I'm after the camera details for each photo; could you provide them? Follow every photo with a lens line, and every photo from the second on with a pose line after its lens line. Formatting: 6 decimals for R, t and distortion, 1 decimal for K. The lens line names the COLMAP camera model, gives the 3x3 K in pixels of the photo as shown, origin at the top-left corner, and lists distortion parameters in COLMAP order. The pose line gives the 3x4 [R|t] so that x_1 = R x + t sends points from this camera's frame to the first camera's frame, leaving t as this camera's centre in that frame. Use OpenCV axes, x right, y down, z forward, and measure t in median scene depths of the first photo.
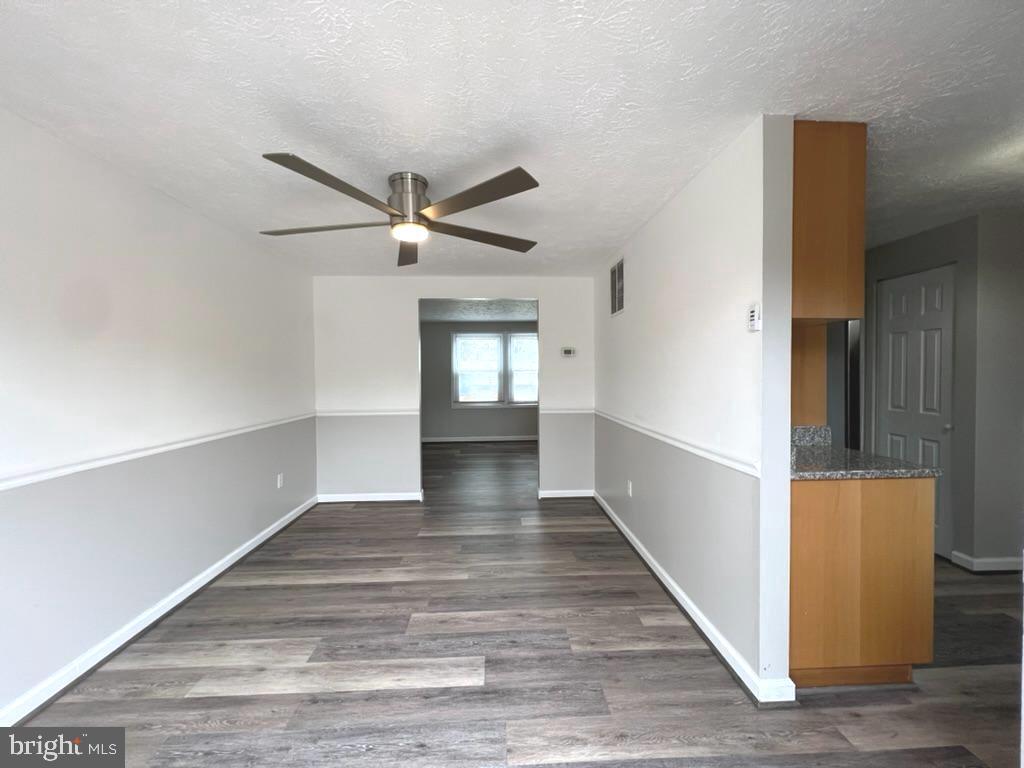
lens RADIAL K [[409.2, 0, 509.7], [0, 409.2, 381.1], [0, 0, 1]] dist [-0.002393, 0.000917]
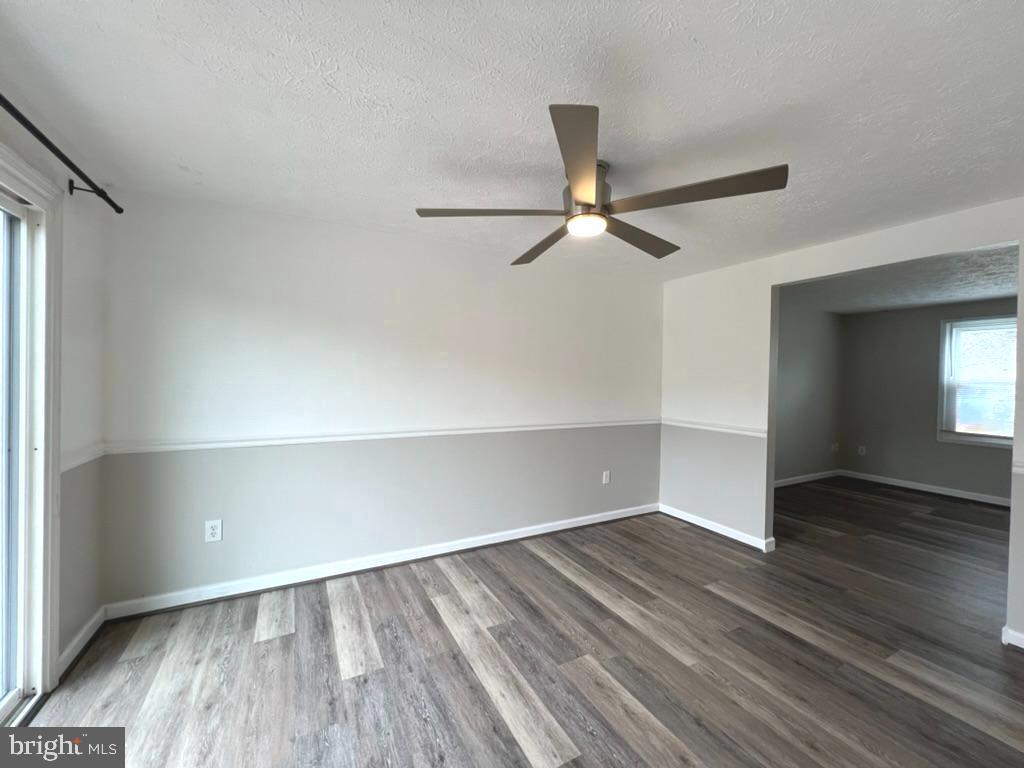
lens RADIAL K [[408.0, 0, 512.7], [0, 408.0, 377.3], [0, 0, 1]] dist [-0.000934, -0.000147]
pose [[0.437042, 0.017823, -0.899264, 0.393748], [-0.038628, 0.999253, 0.001032, -0.019757], [0.898611, 0.034286, 0.437404, 0.372682]]
